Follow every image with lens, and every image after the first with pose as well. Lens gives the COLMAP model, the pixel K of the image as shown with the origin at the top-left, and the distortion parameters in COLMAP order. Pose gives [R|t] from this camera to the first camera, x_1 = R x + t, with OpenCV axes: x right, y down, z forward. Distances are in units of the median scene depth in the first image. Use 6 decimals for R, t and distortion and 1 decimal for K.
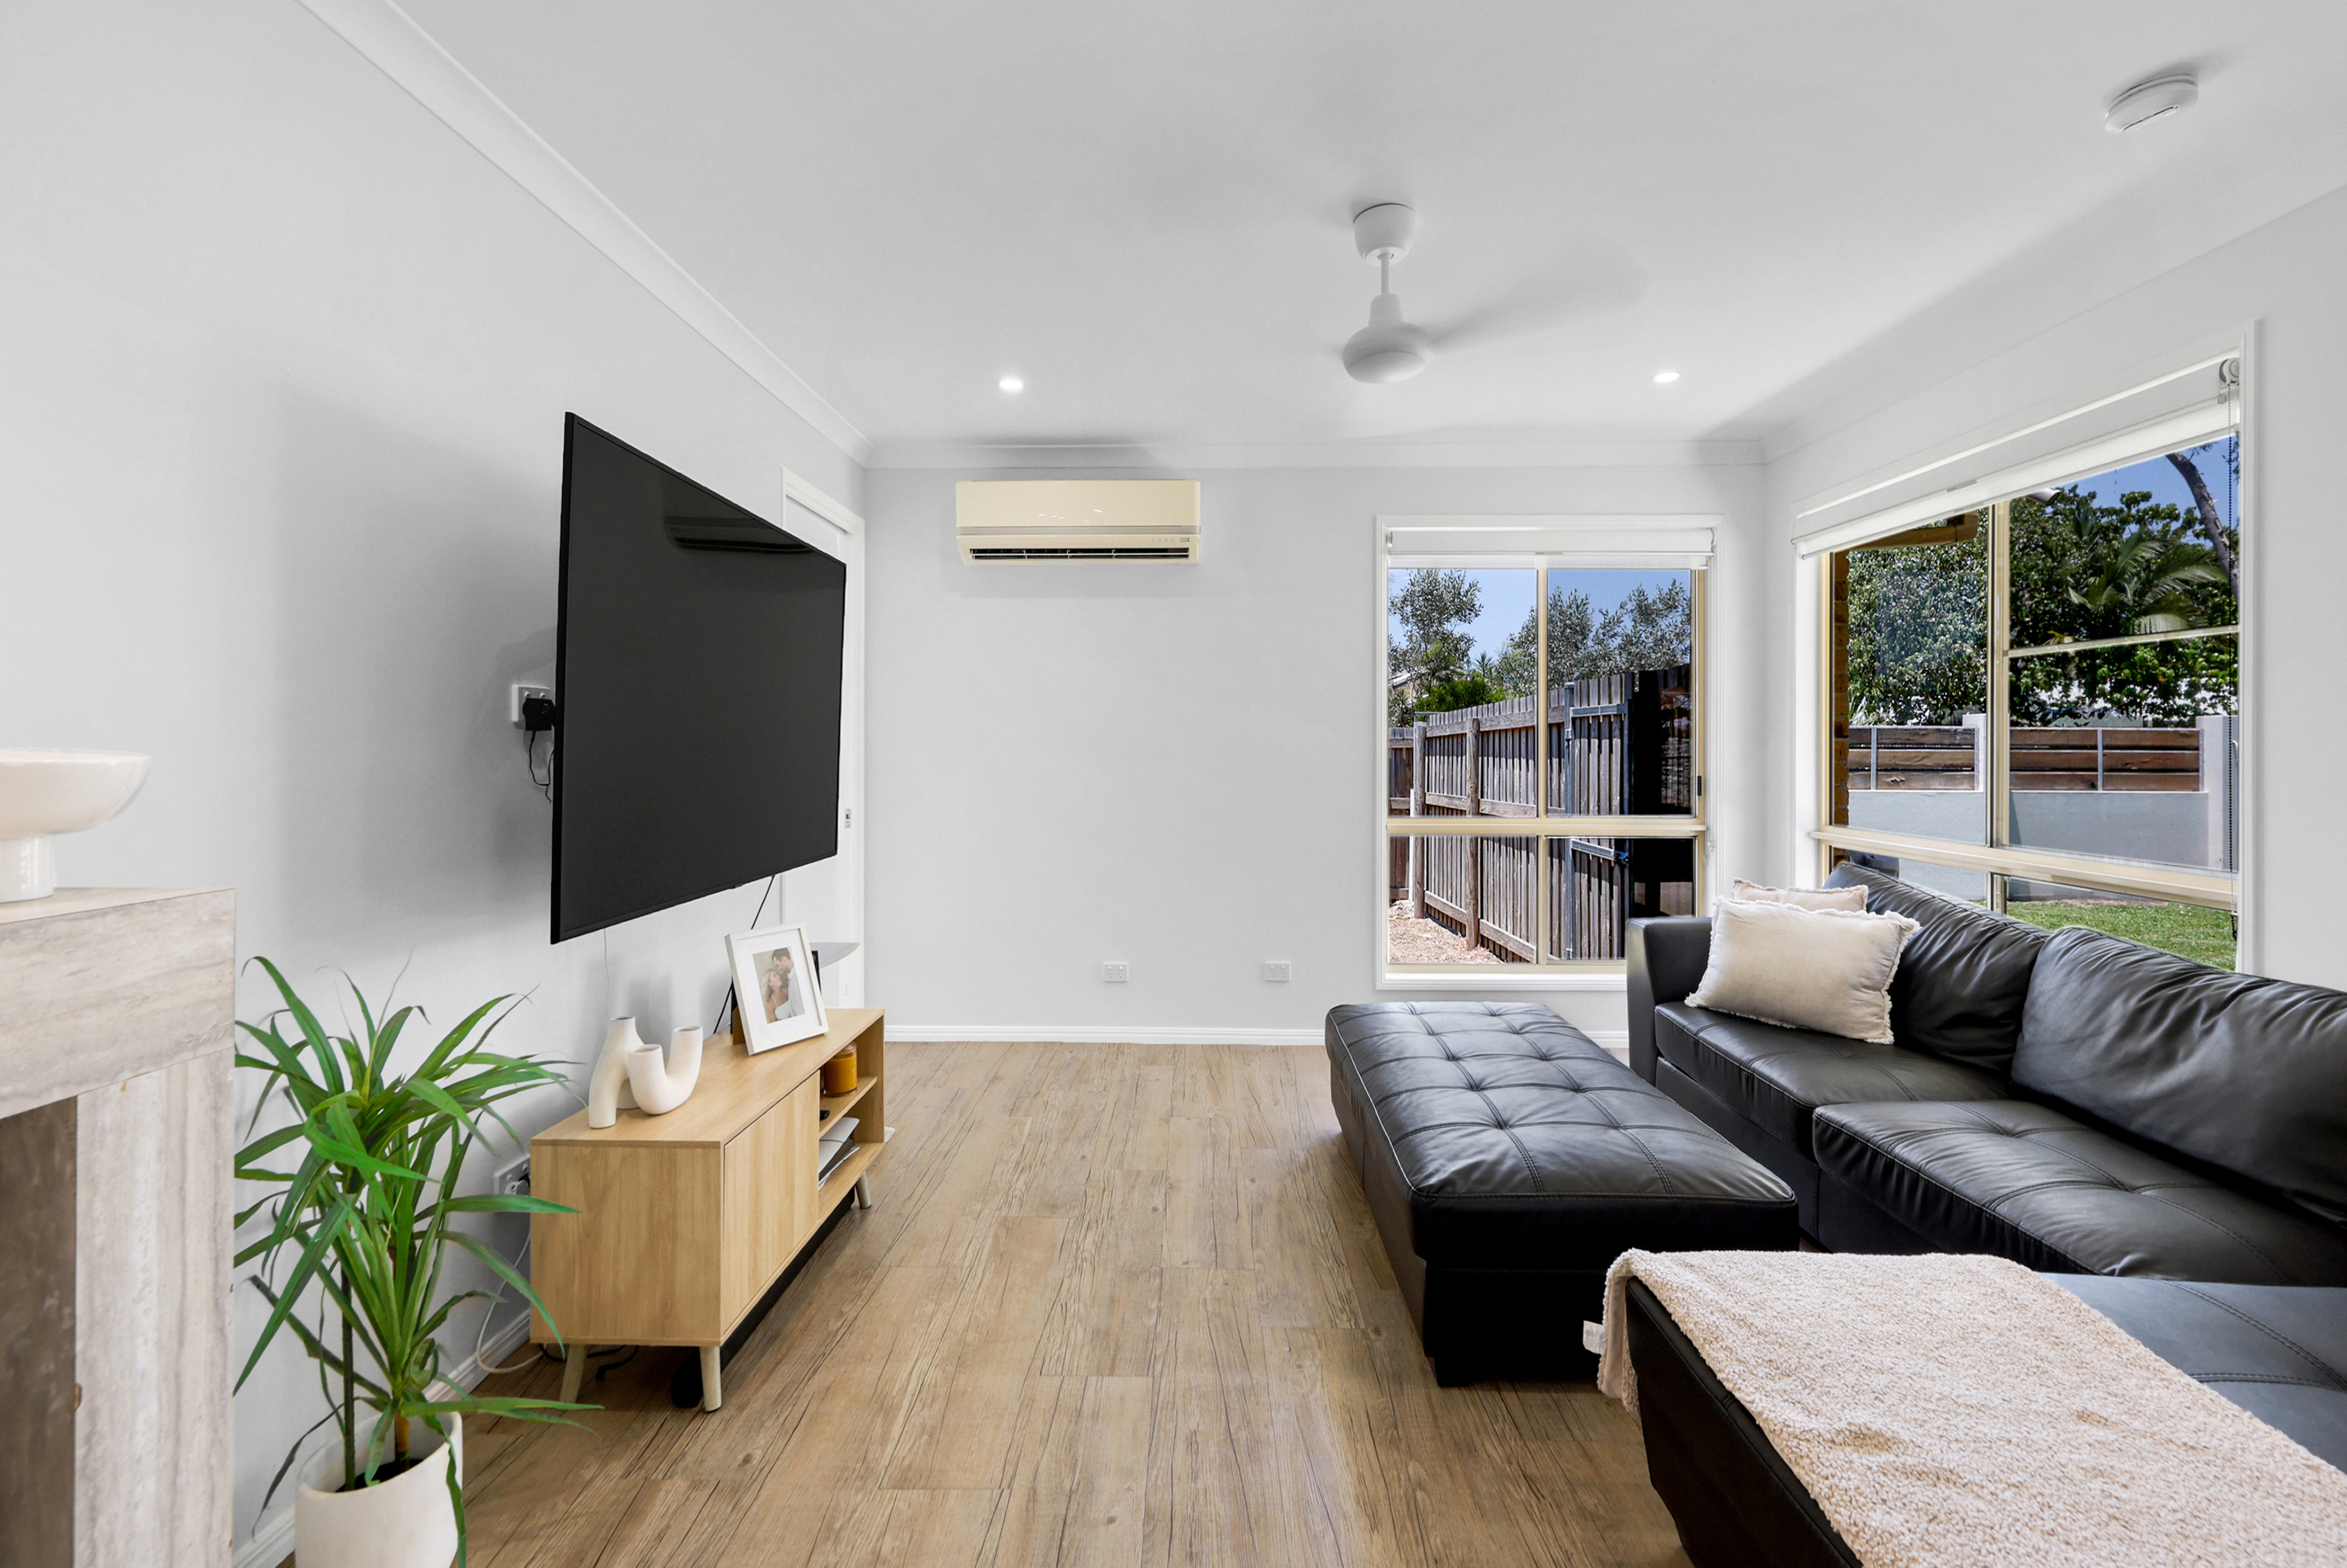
lens RADIAL K [[1000.6, 0, 1220.3], [0, 1000.6, 747.2], [0, 0, 1]] dist [0.001276, 0.000139]
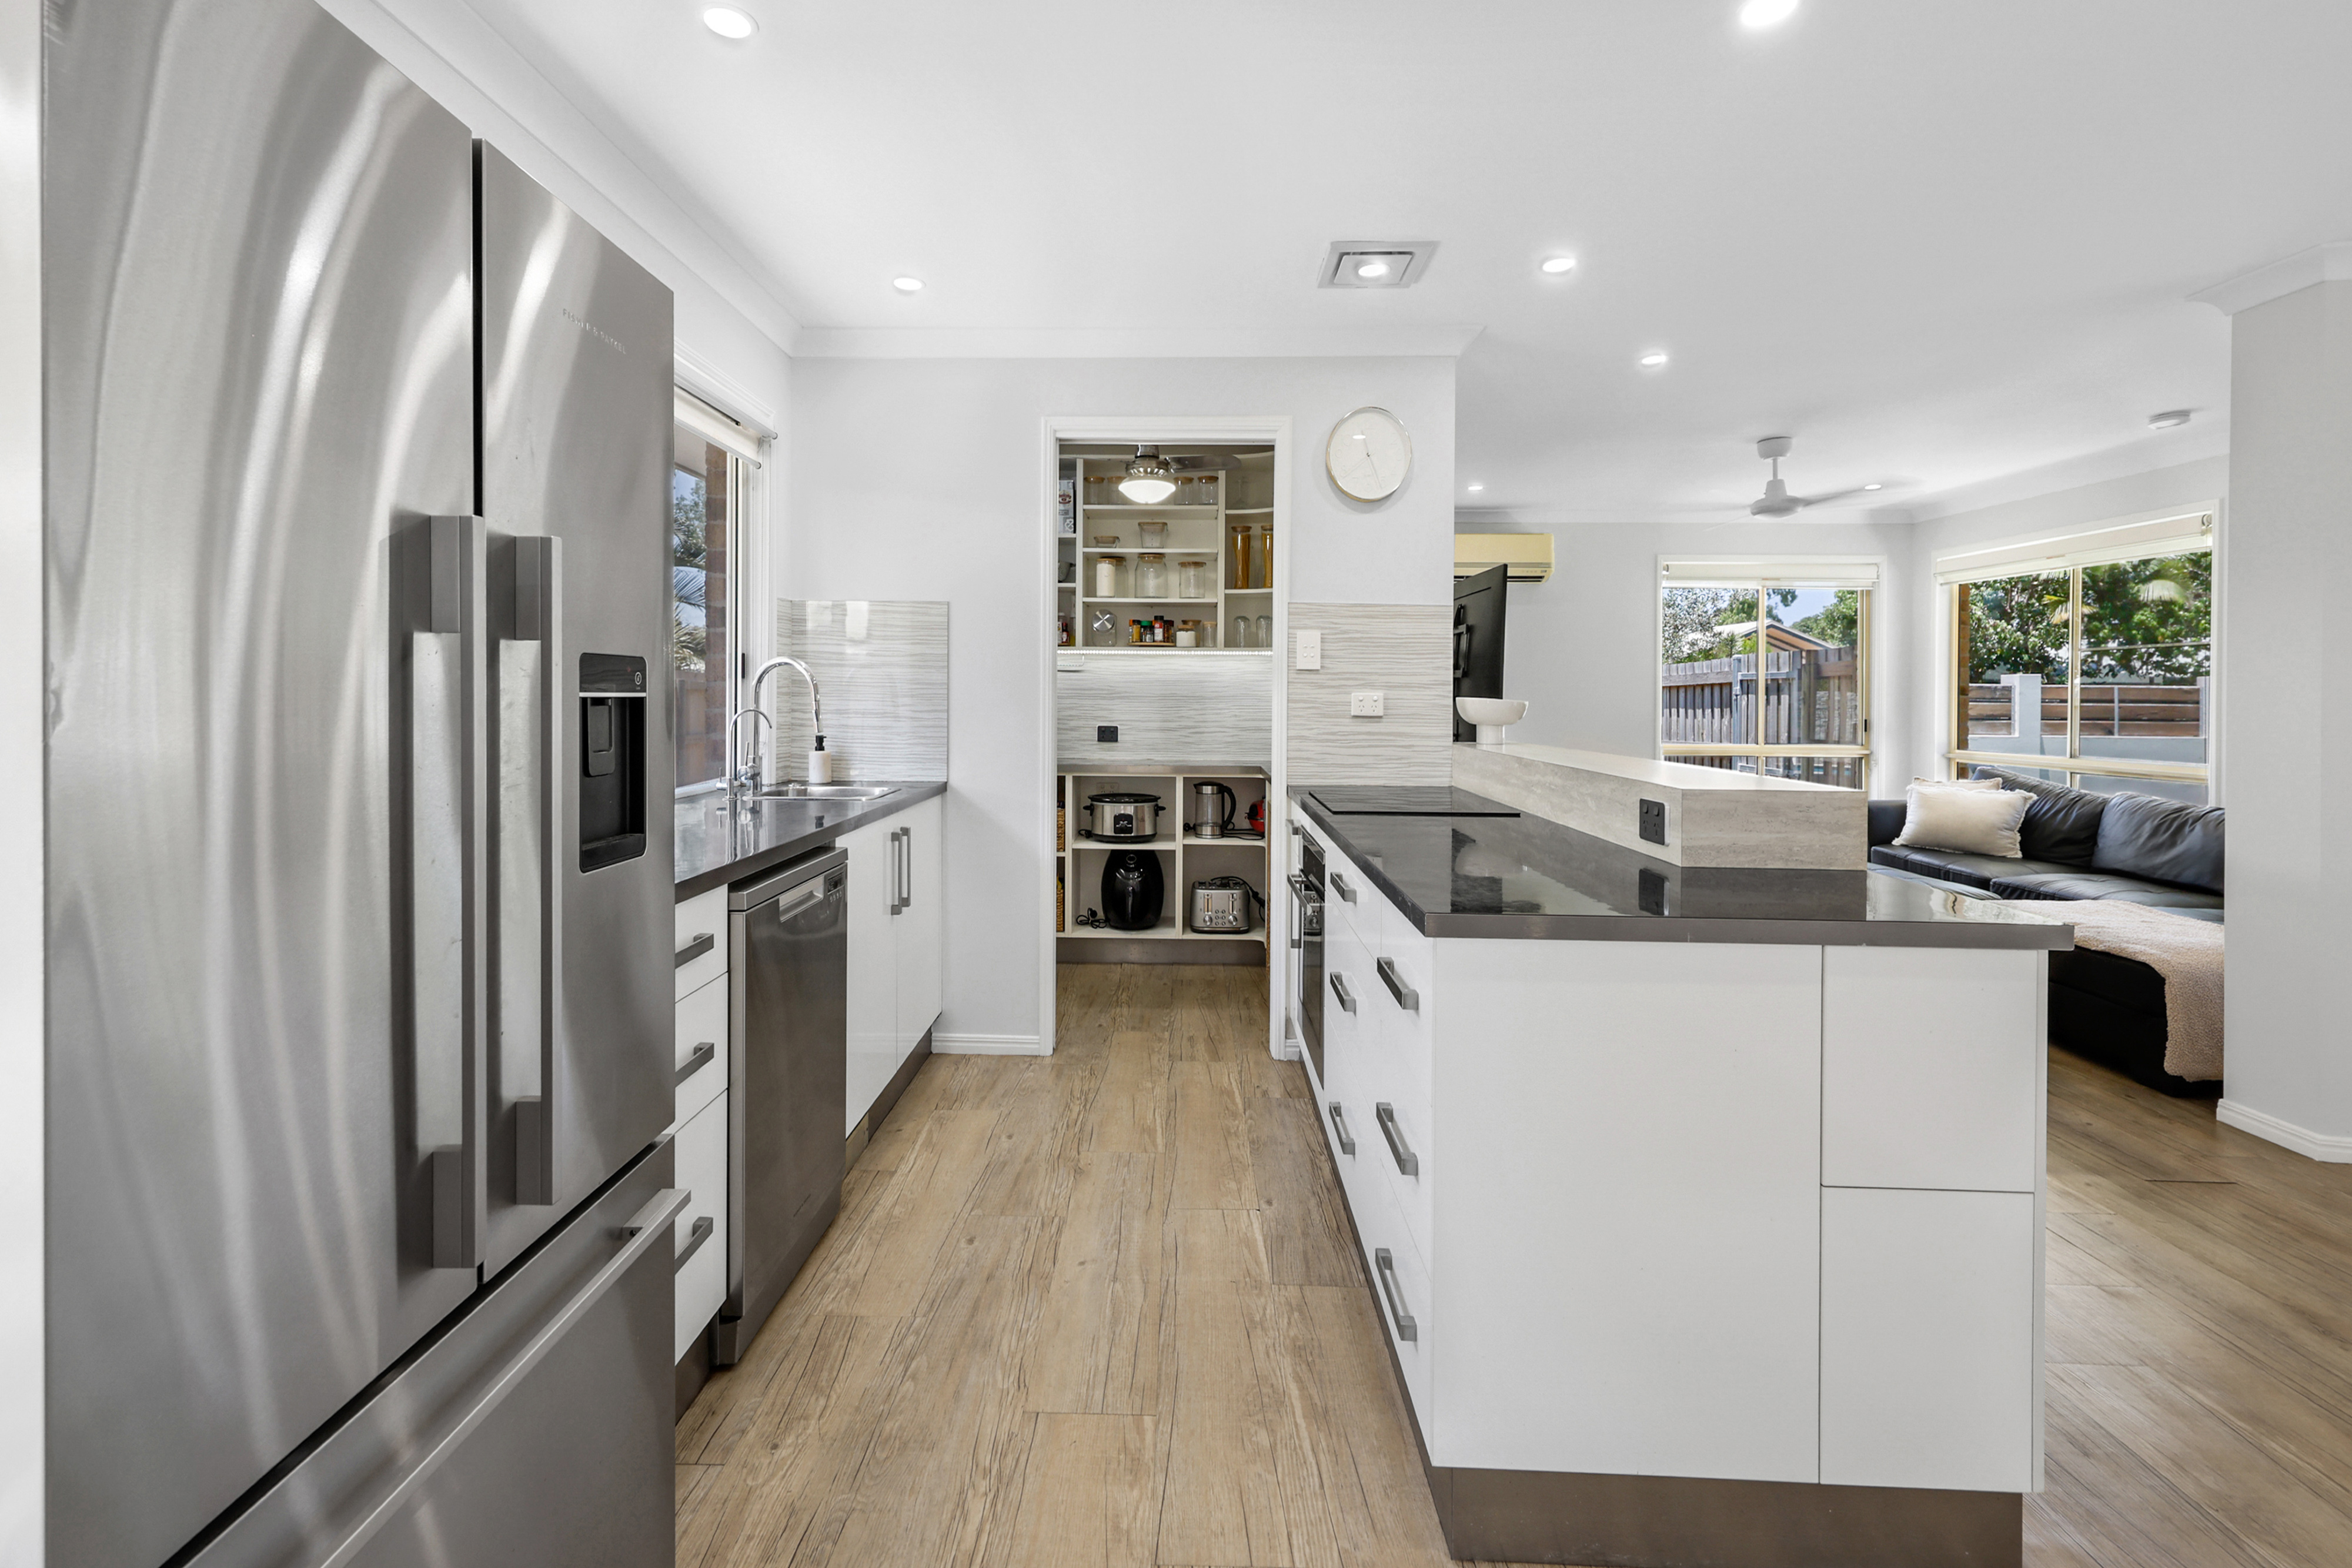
lens RADIAL K [[965.8, 0, 1174.0], [0, 965.8, 698.9], [0, 0, 1]] dist [0.000367, -0.000665]
pose [[0.999059, 0.005758, -0.042982, -0.973367], [-0.005665, 0.999981, 0.002279, -0.000993], [0.042994, -0.002034, 0.999073, -1.020041]]
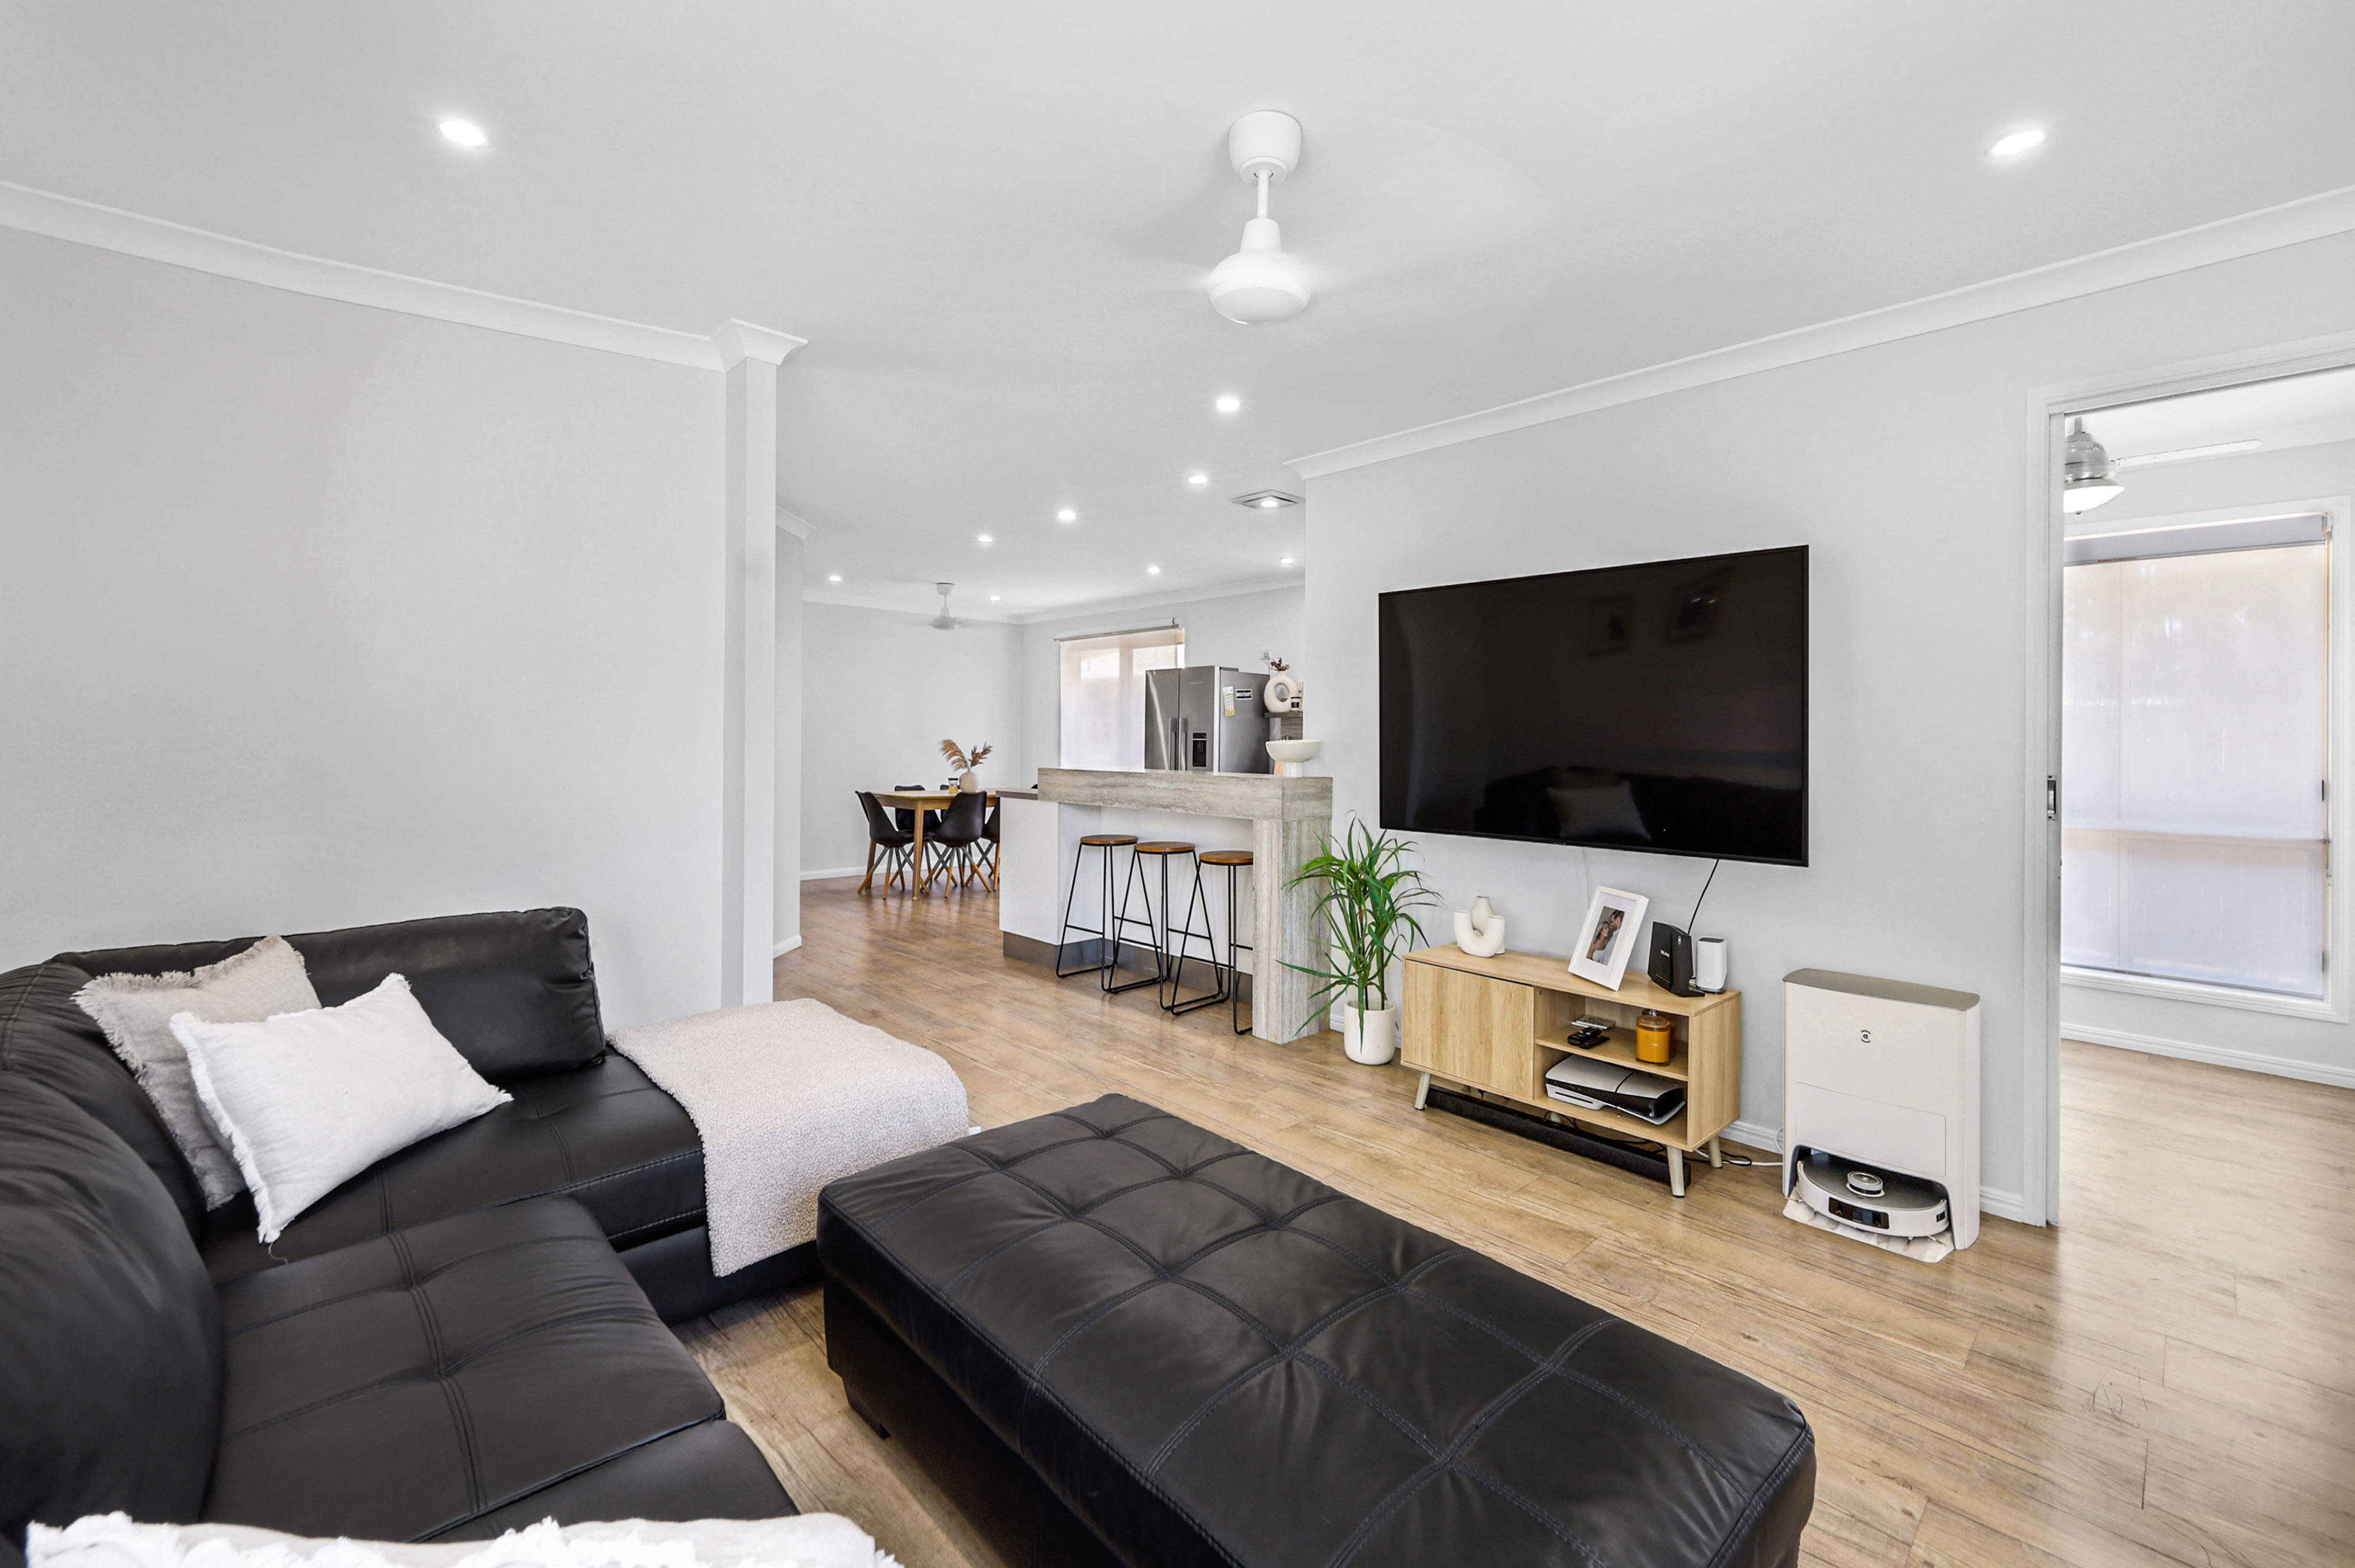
lens RADIAL K [[1004.0, 0, 1224.4], [0, 1004.0, 747.1], [0, 0, 1]] dist [0.001276, 0.000139]
pose [[-0.722260, -0.003333, -0.691613, 0.842267], [-0.011672, 0.999905, 0.007370, -0.001212], [0.691523, 0.013395, -0.722231, 1.722063]]
